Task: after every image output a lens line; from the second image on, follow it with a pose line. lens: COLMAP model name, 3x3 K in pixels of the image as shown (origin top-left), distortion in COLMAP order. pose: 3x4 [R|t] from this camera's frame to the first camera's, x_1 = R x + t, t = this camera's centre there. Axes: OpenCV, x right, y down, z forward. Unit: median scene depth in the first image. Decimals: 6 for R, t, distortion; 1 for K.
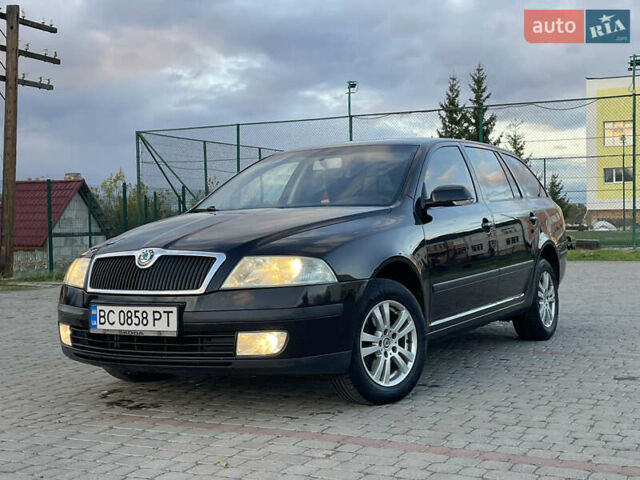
lens RADIAL K [[892.5, 0, 318.7], [0, 892.5, 230.0], [0, 0, 1]] dist [0.085571, 0.000000]
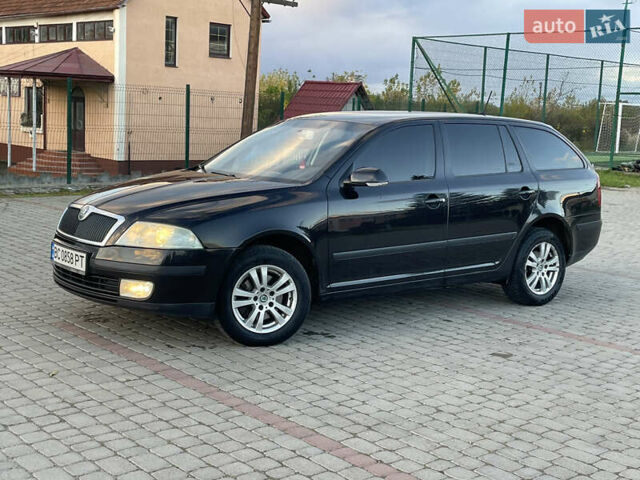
lens RADIAL K [[892.5, 0, 319.1], [0, 892.5, 238.1], [0, 0, 1]] dist [0.085571, 0.000000]
pose [[0.929893, 0.113075, -0.350019, 0.574072], [-0.067215, 0.987791, 0.140541, -0.135662], [0.361637, -0.107162, 0.926140, -0.104855]]
